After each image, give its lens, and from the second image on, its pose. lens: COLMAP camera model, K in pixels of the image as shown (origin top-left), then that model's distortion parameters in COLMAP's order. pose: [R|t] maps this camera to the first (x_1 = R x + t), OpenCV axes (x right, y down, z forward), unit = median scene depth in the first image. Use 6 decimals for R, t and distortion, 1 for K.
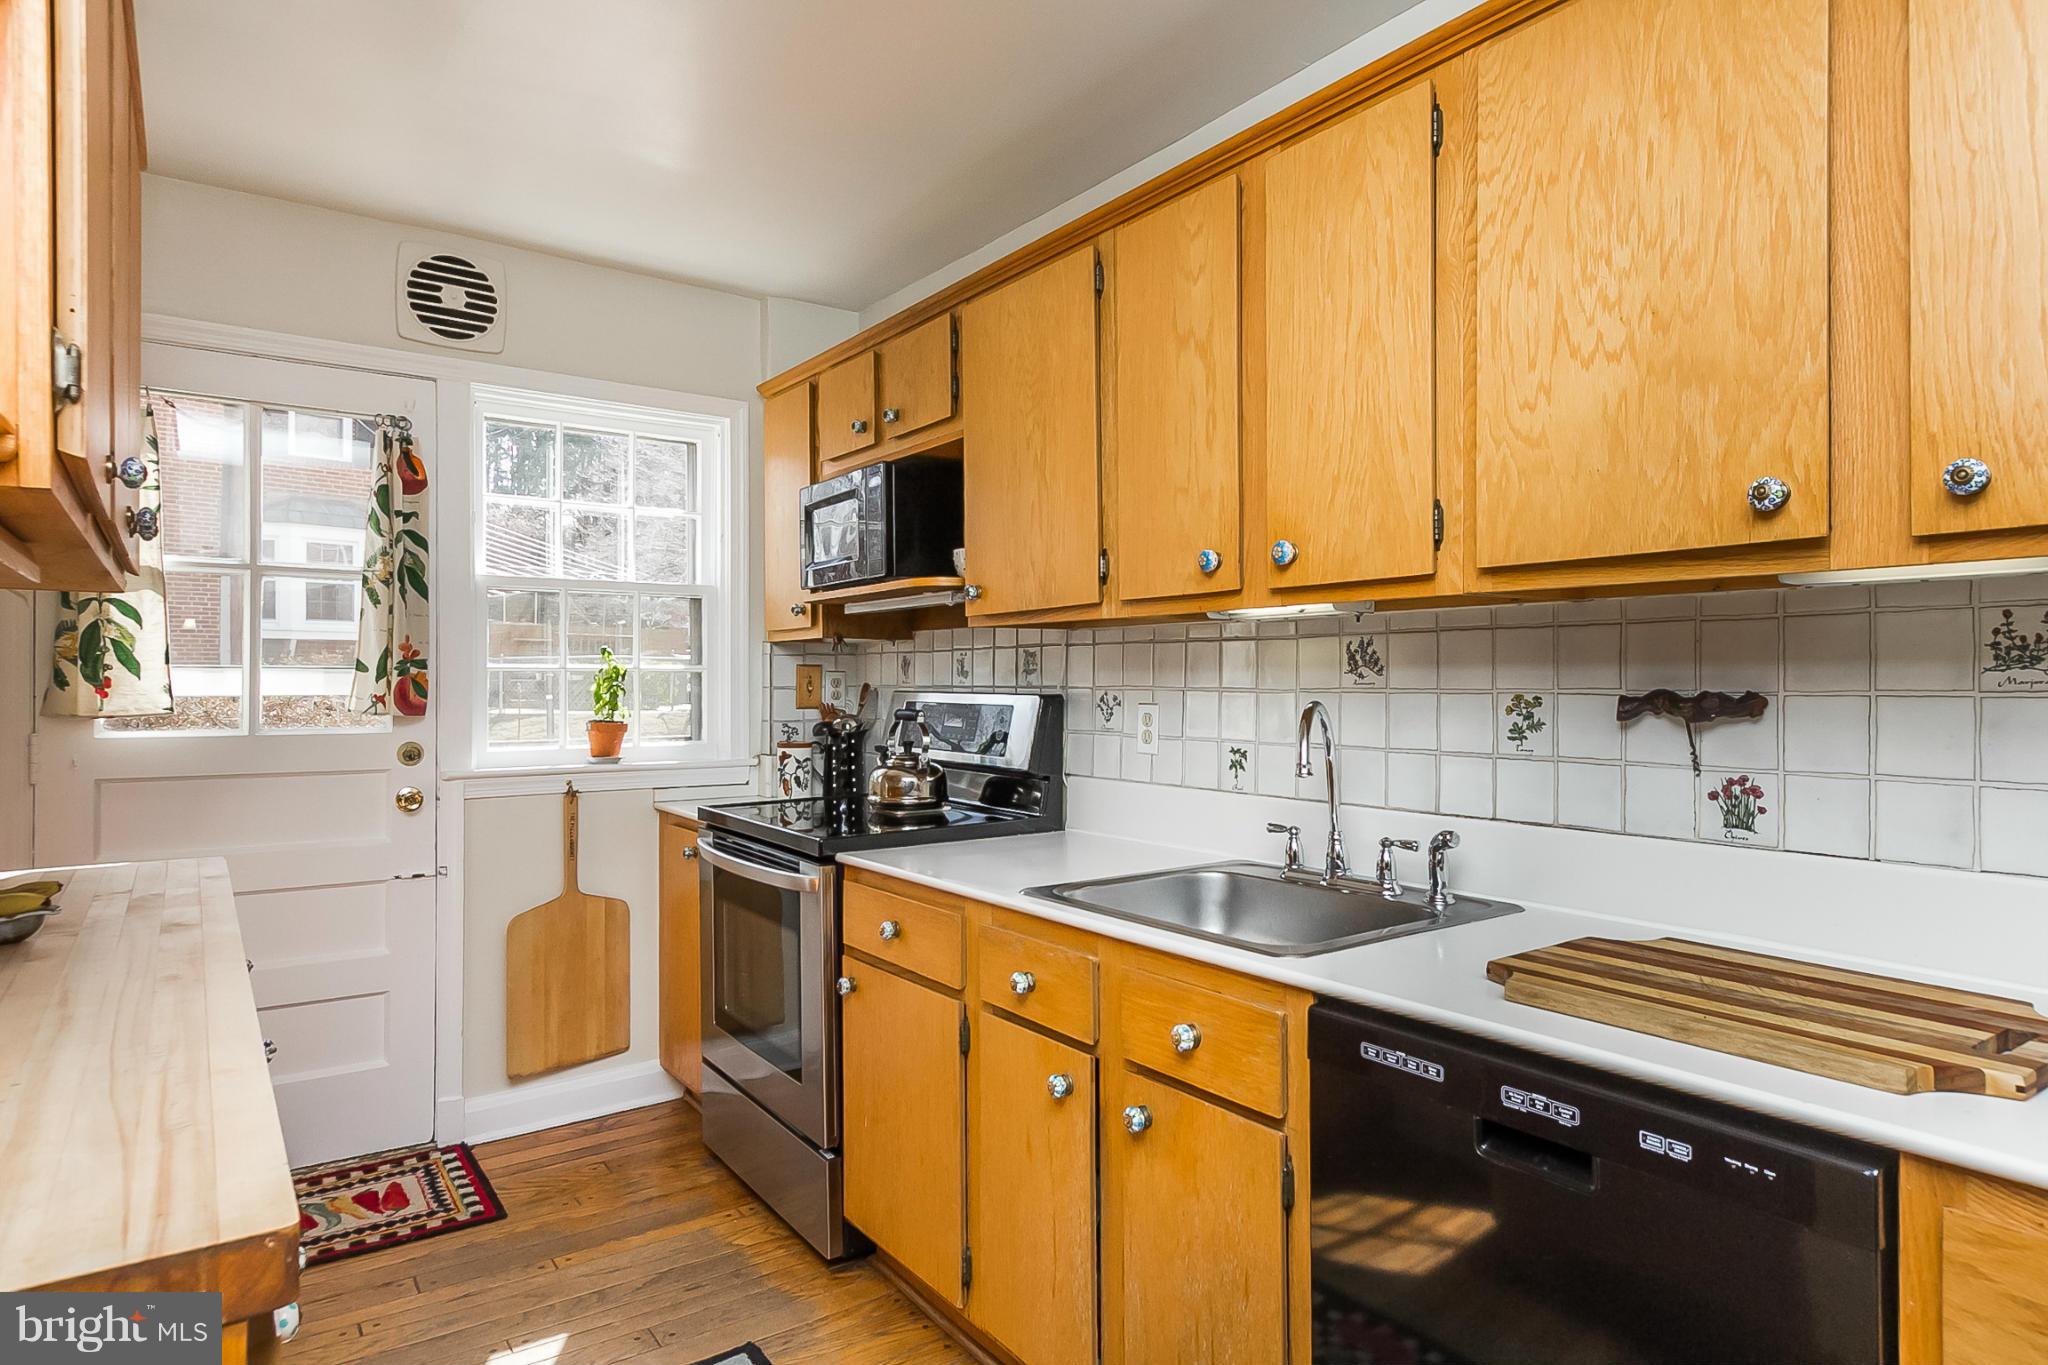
lens RADIAL K [[1114.3, 0, 1018.7], [0, 1114.3, 679.7], [0, 0, 1]] dist [0.025536, 0.000148]
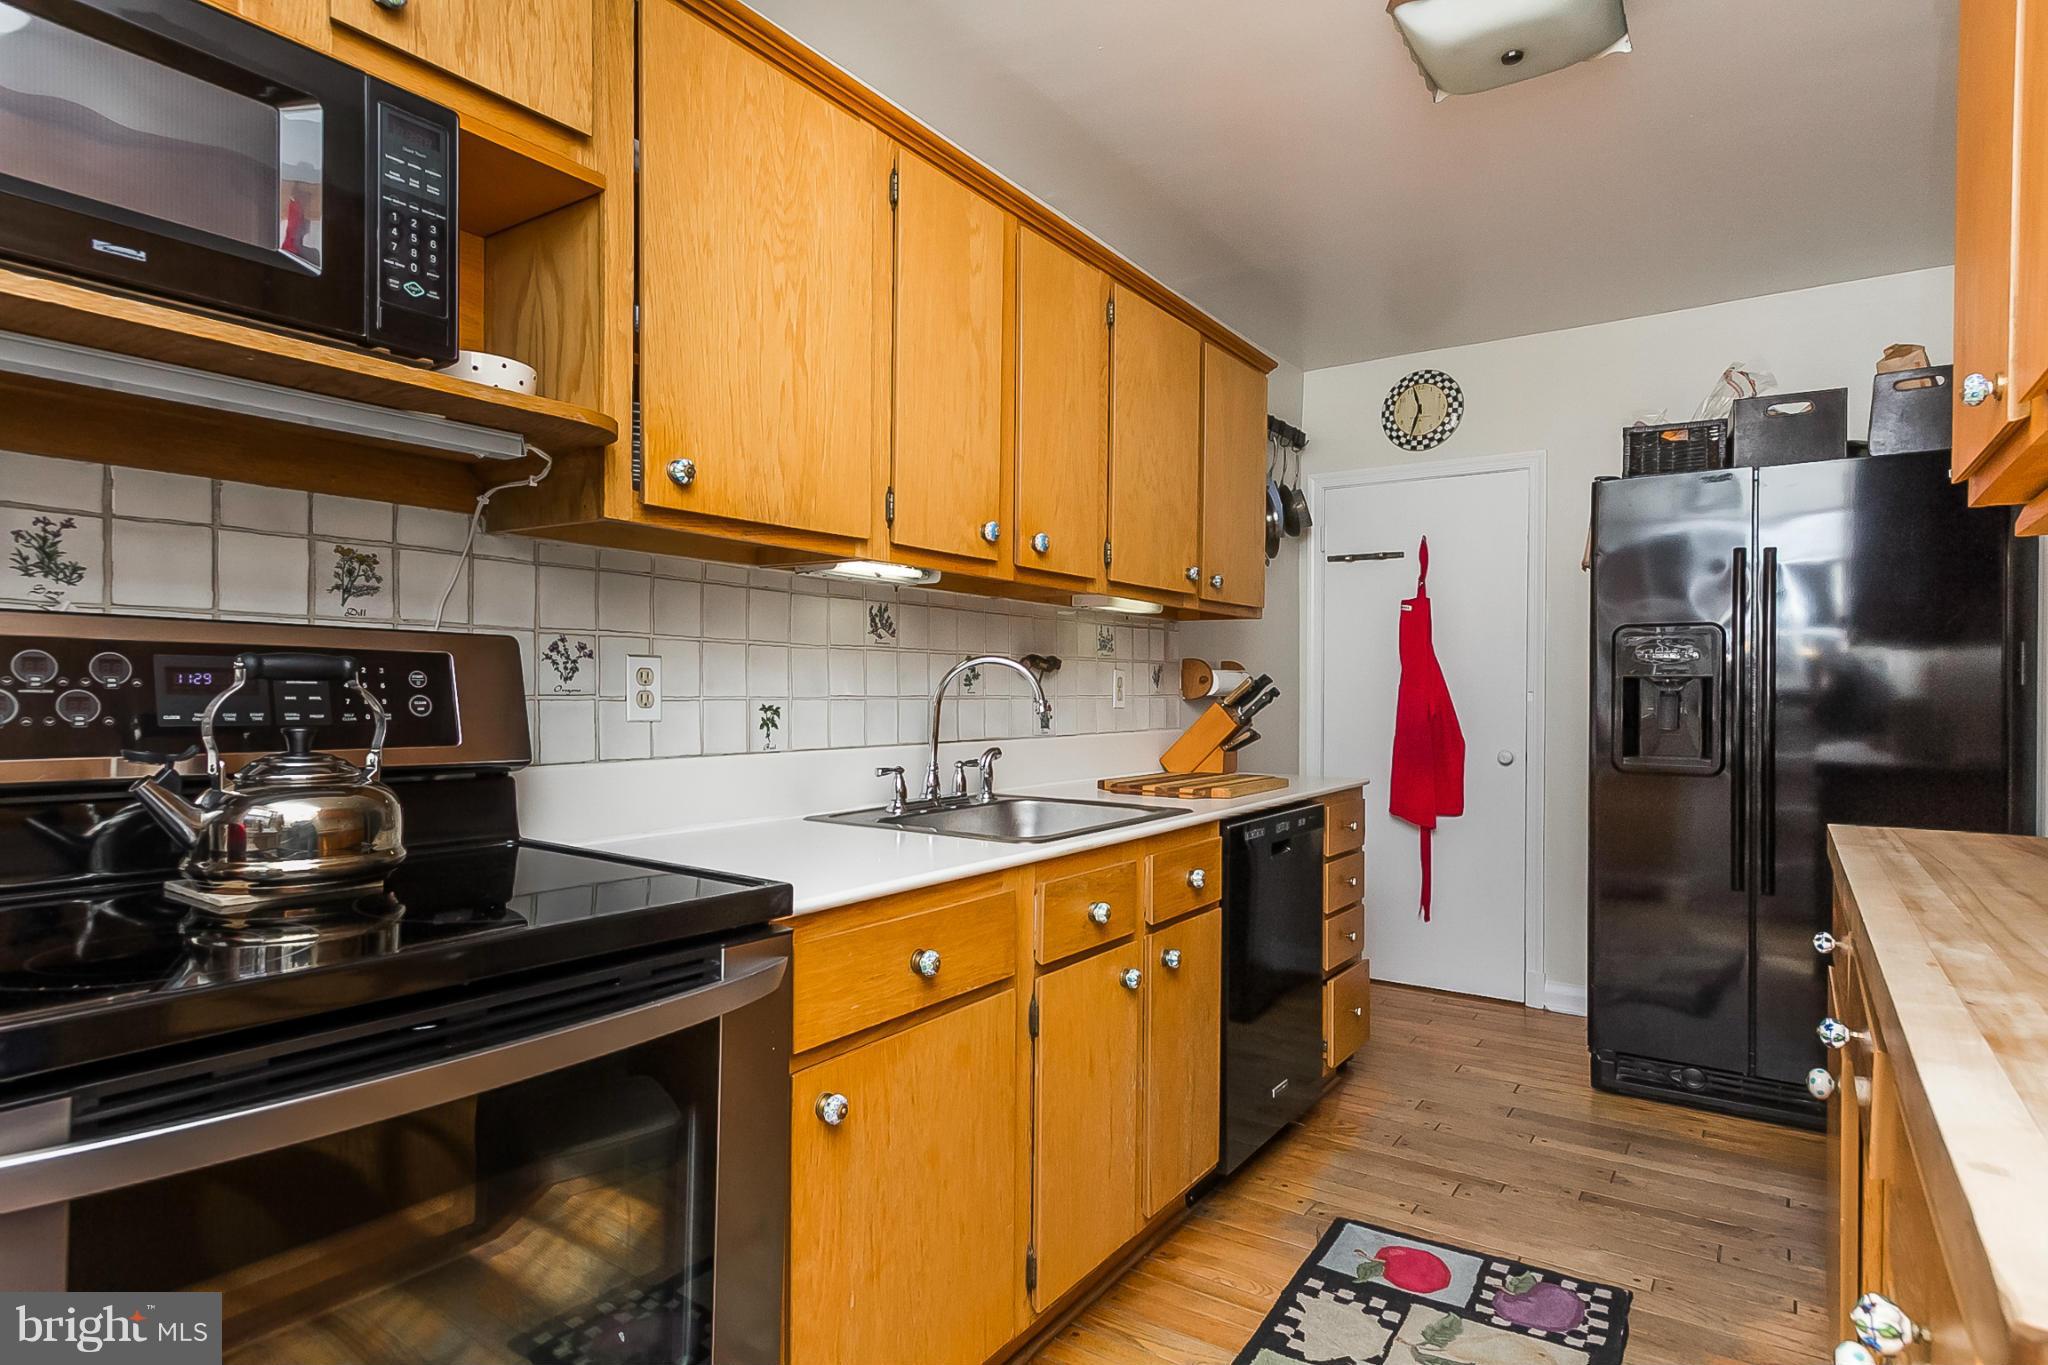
lens RADIAL K [[1114.3, 0, 1020.3], [0, 1114.3, 693.7], [0, 0, 1]] dist [0.025536, 0.000148]
pose [[-0.325962, -0.002343, 0.945380, -0.763086], [-0.008941, 0.999960, -0.000604, 0.050392], [-0.945341, -0.008649, -0.325970, 1.108425]]
